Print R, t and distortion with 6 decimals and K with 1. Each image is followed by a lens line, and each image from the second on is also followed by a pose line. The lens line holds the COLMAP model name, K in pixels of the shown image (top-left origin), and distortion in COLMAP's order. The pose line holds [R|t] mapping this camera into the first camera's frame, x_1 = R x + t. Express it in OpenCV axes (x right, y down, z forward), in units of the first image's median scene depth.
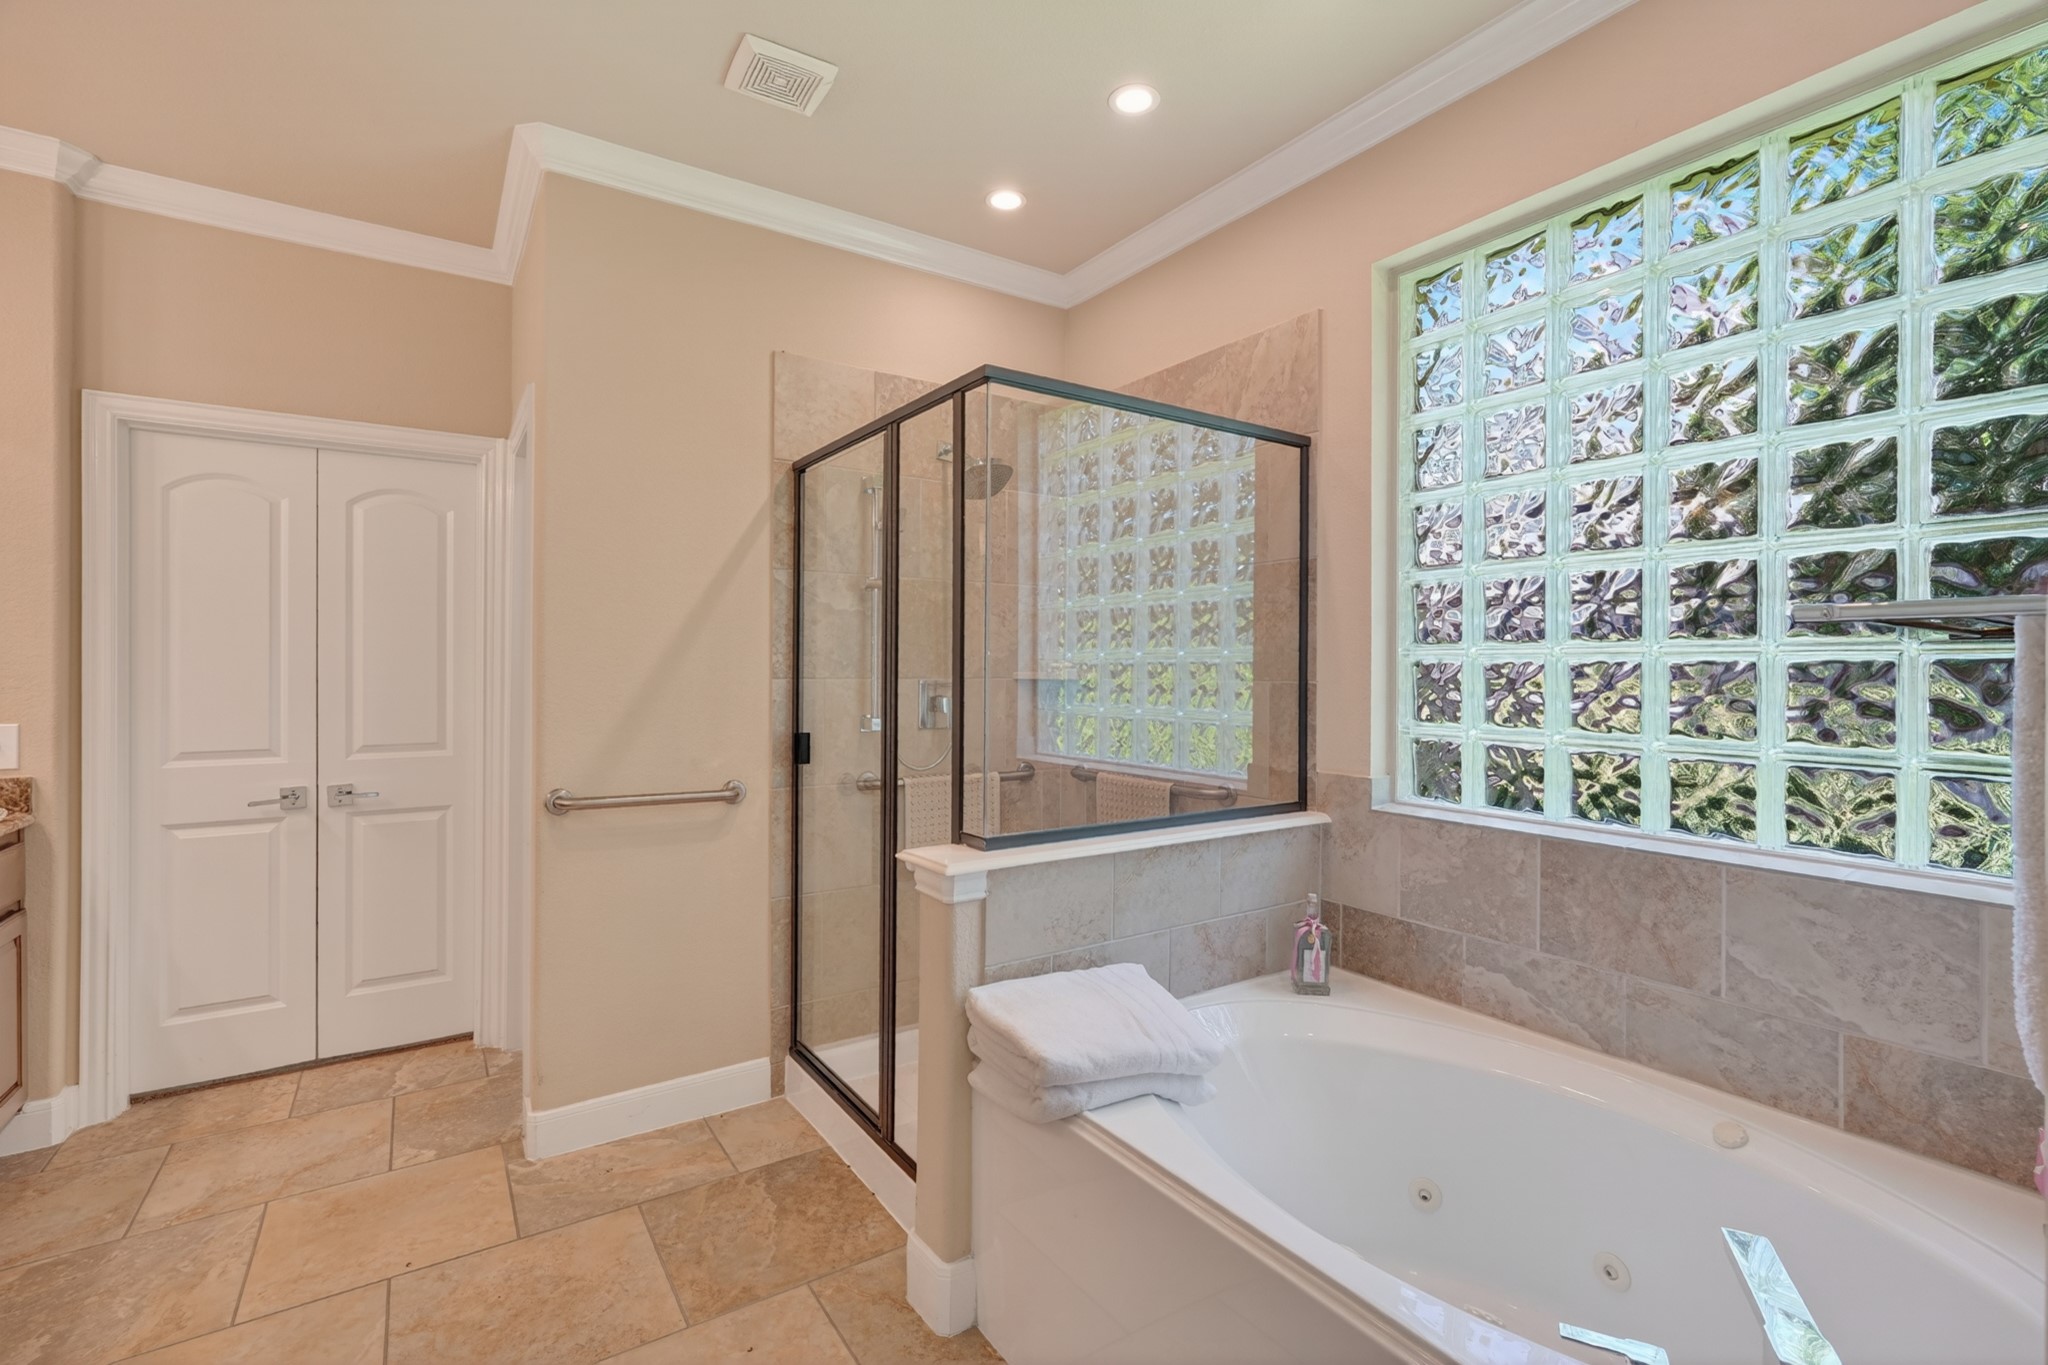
lens RADIAL K [[906.9, 0, 1020.5], [0, 906.9, 670.5], [0, 0, 1]] dist [-0.015822, 0.009226]
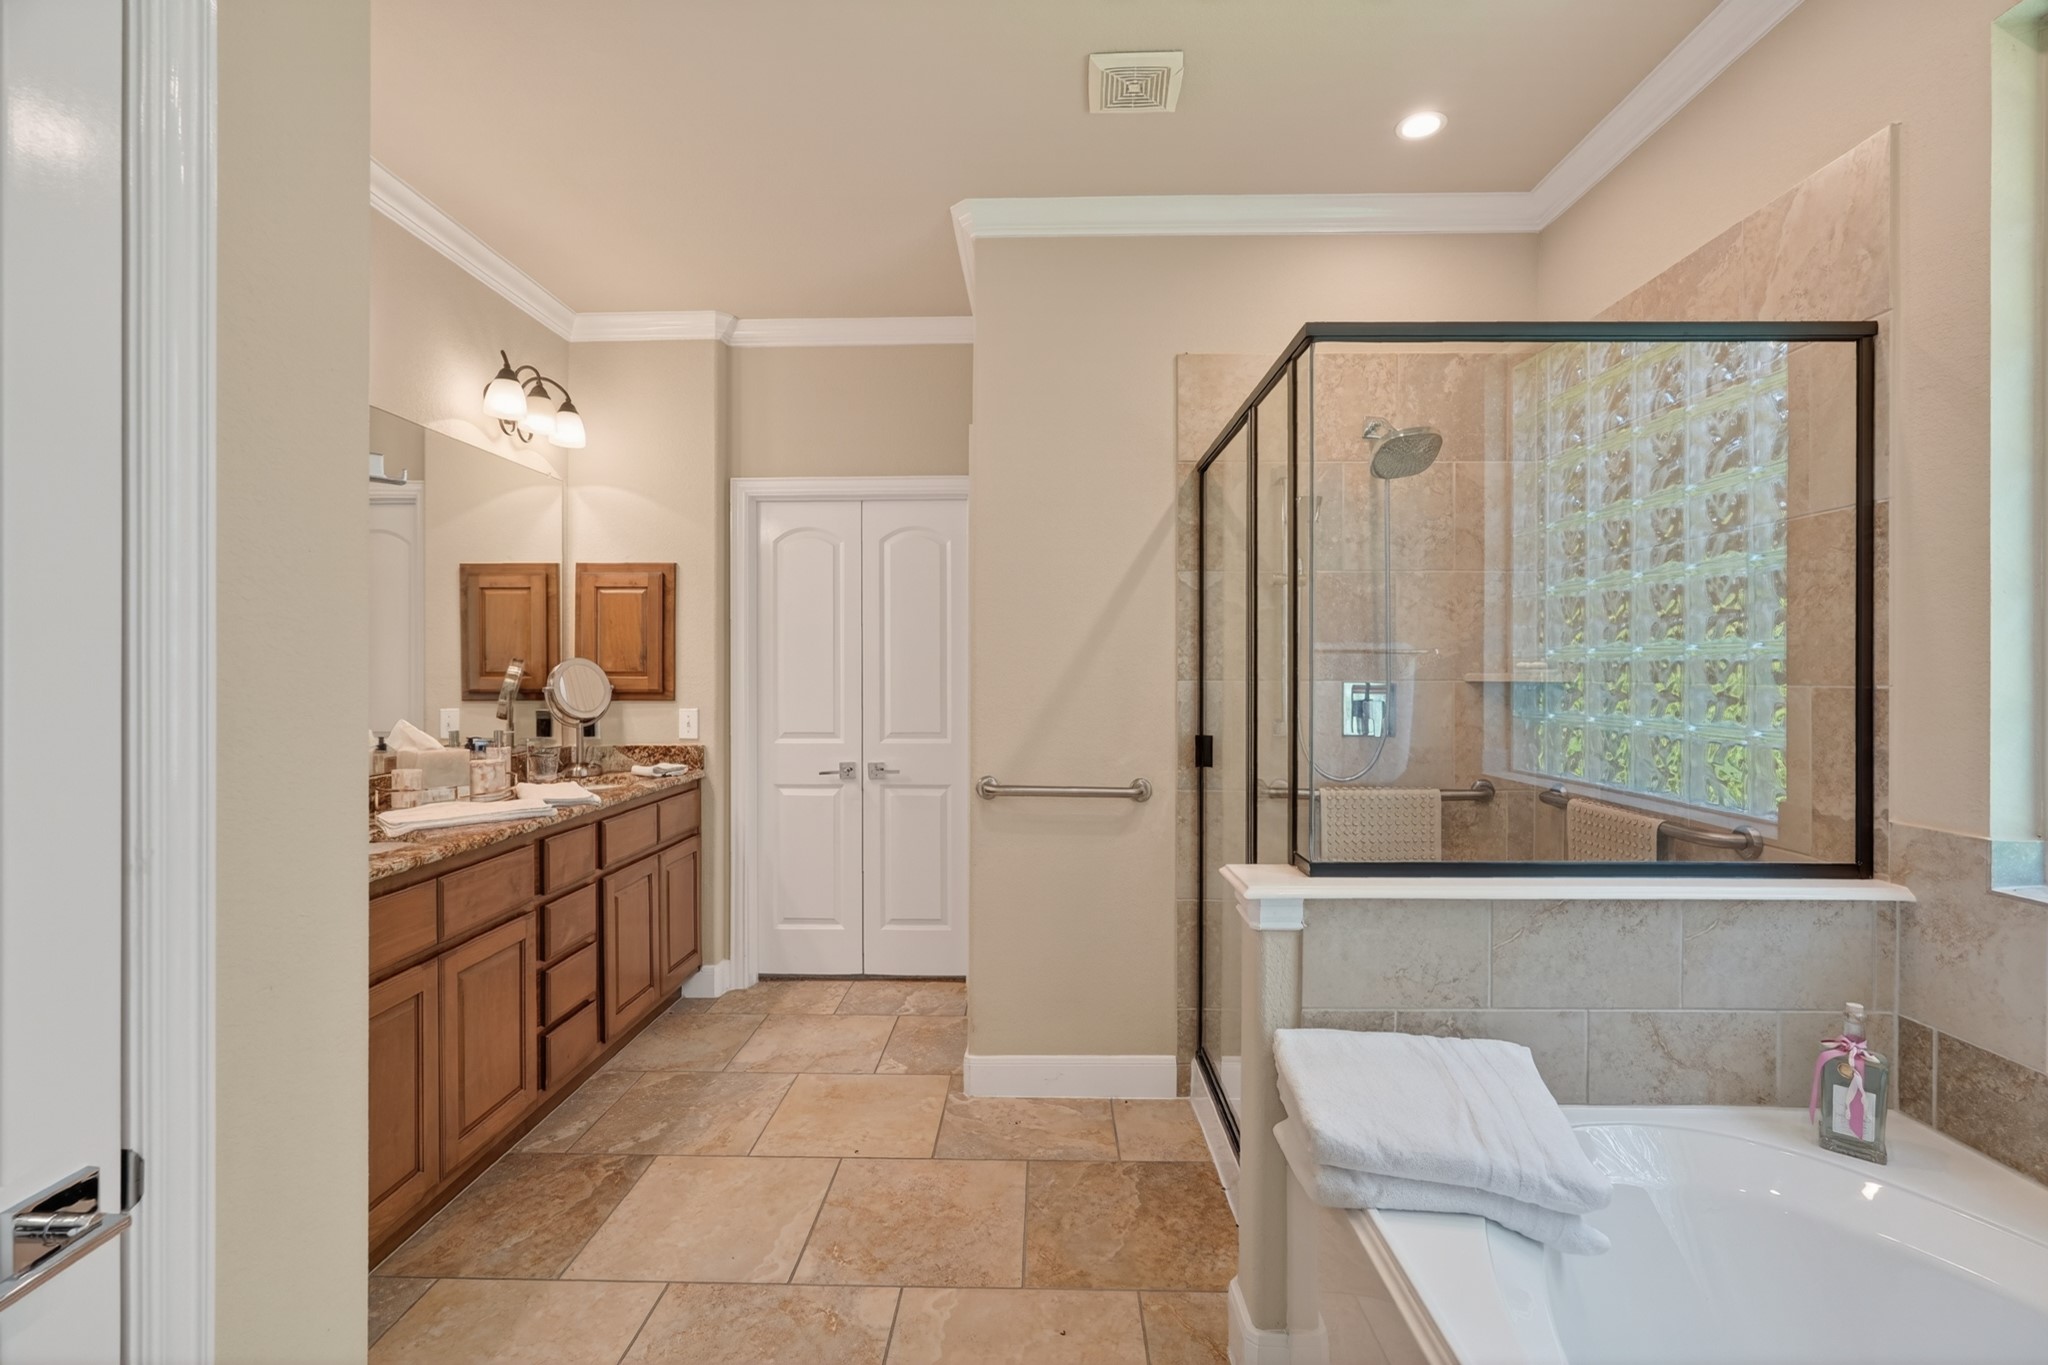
lens RADIAL K [[893.5, 0, 1030.8], [0, 893.5, 670.8], [0, 0, 1]] dist [-0.016721, 0.009321]
pose [[0.823381, -0.003206, -0.567480, 0.168120], [0.001837, 0.999994, -0.002984, 0.001391], [0.567486, 0.001415, 0.823382, 0.098888]]
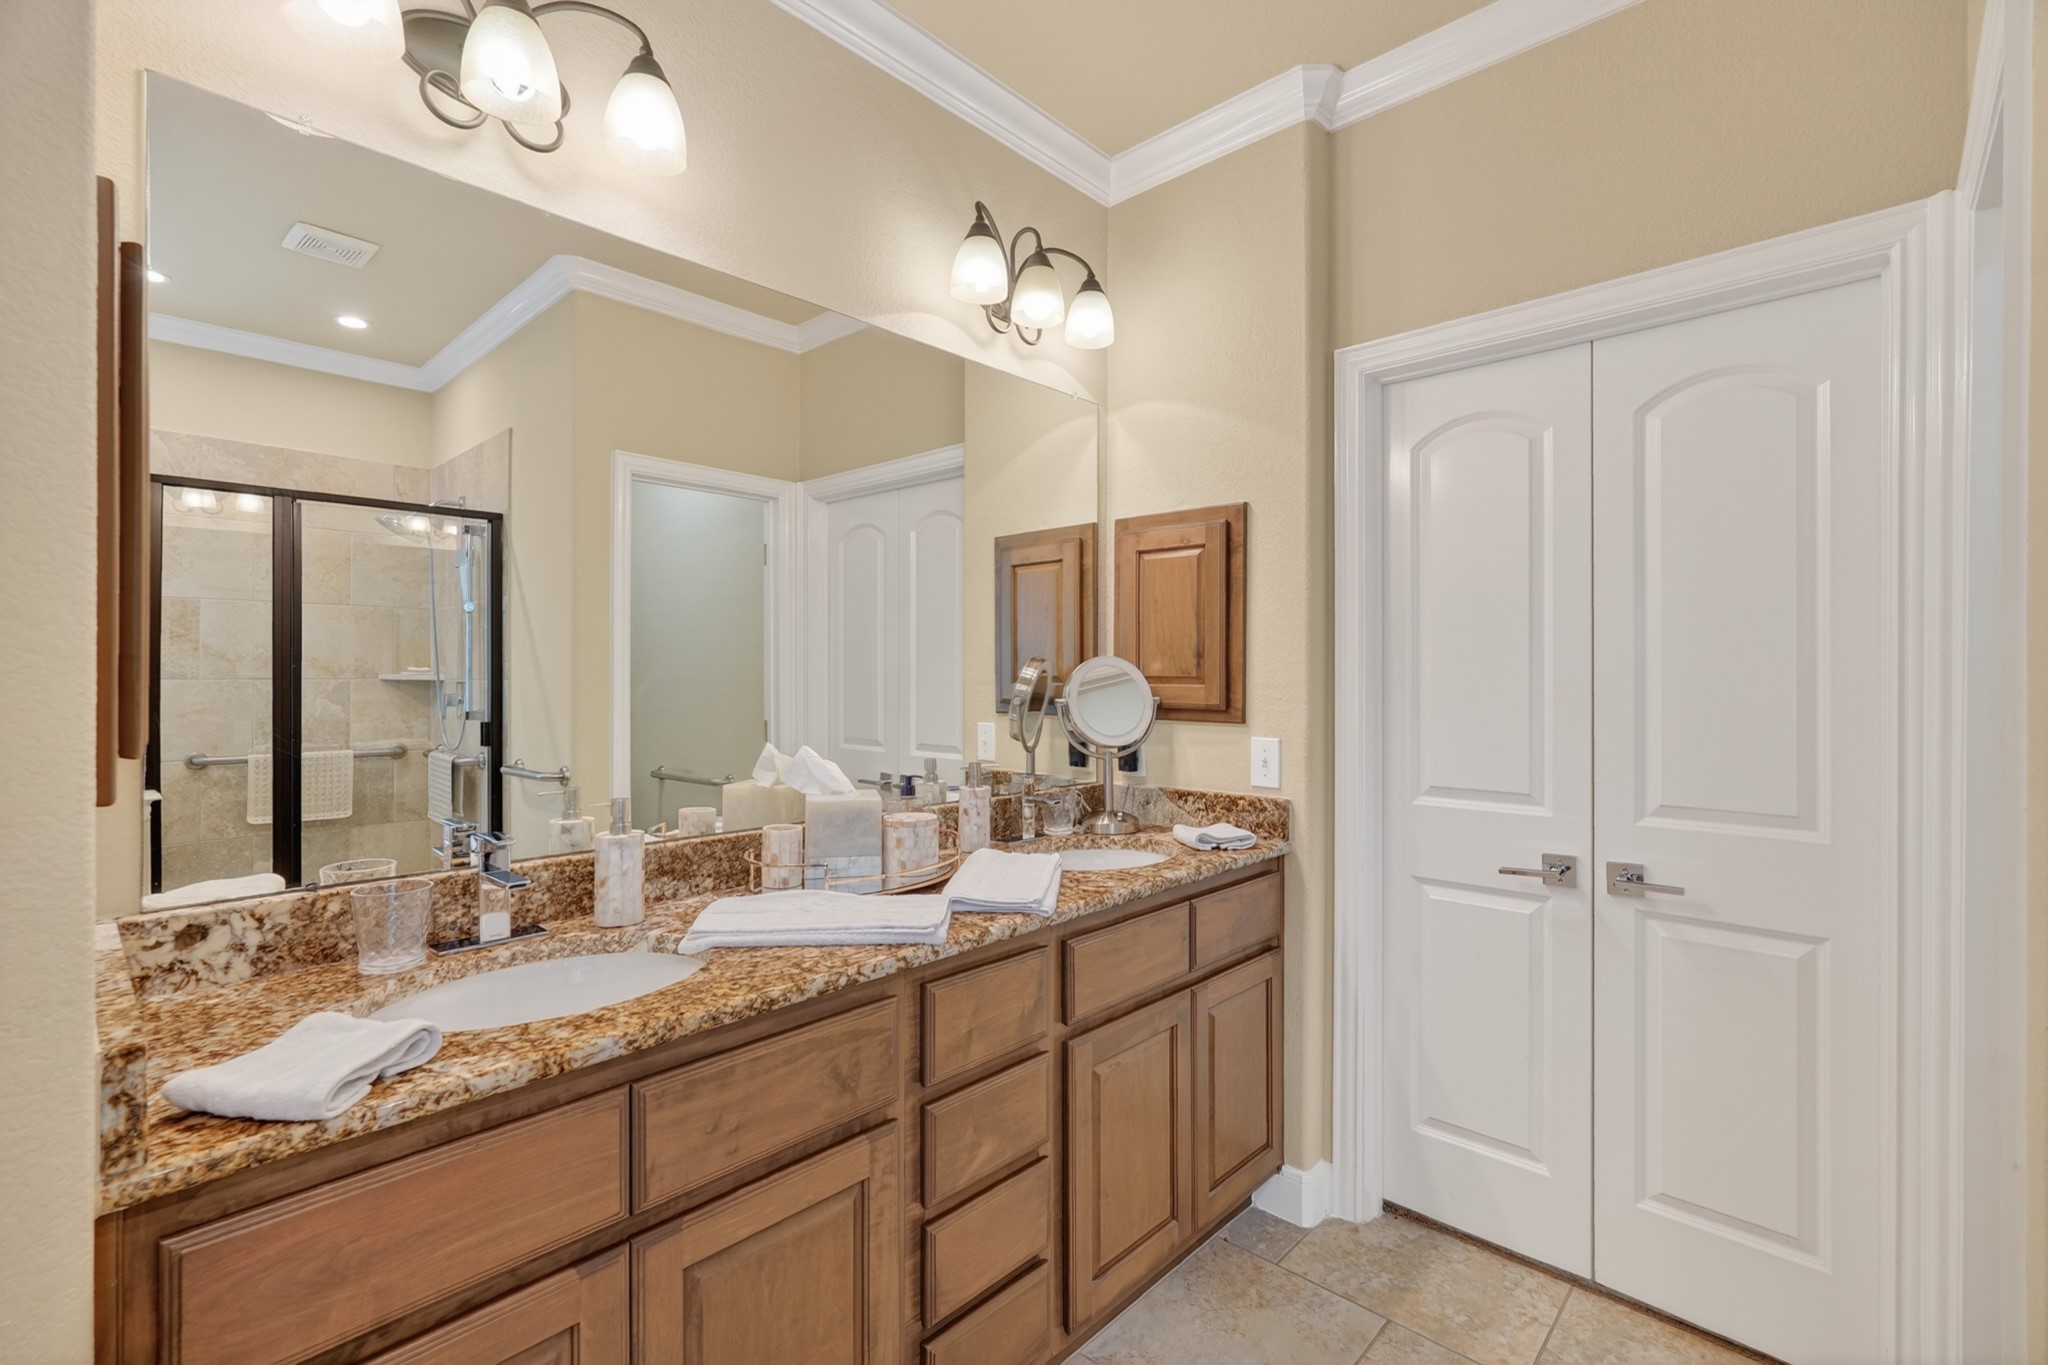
lens RADIAL K [[906.9, 0, 1020.5], [0, 906.9, 670.5], [0, 0, 1]] dist [-0.015822, 0.009226]
pose [[0.228055, -0.007795, -0.973617, -0.280432], [-0.004768, 0.999947, -0.009123, 0.000338], [0.973636, 0.006722, 0.228006, 0.524564]]
